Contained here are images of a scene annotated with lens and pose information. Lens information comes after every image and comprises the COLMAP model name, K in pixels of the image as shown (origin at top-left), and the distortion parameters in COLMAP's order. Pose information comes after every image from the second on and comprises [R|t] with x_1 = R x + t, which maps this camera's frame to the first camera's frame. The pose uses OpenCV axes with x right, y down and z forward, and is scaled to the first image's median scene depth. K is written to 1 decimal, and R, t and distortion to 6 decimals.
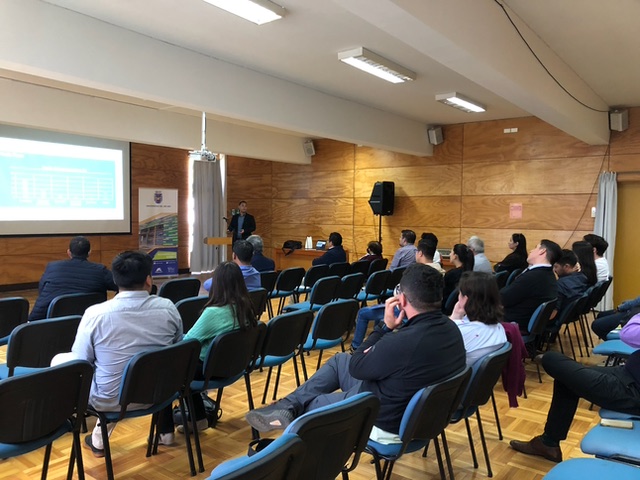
lens RADIAL K [[541.2, 0, 317.0], [0, 541.2, 241.5], [0, 0, 1]] dist [-0.017109, -0.014780]
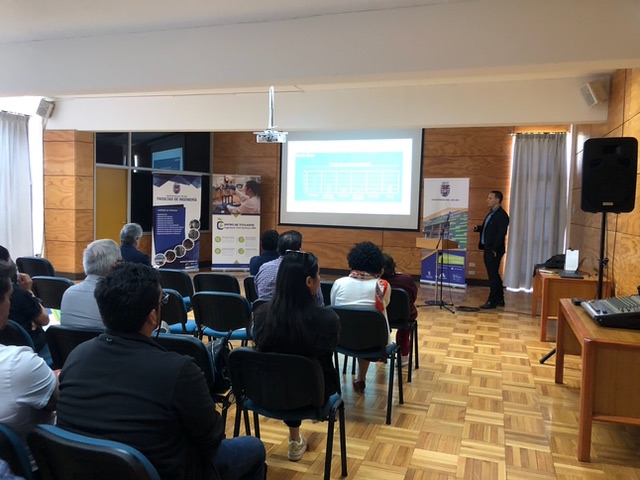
lens RADIAL K [[541.2, 0, 318.5], [0, 541.2, 237.5], [0, 0, 1]] dist [-0.017109, -0.014780]
pose [[0.273880, 0.053496, -0.960275, 0.486279], [-0.070175, 0.996902, 0.035522, -0.024401], [0.959200, 0.057658, 0.276786, 0.612208]]
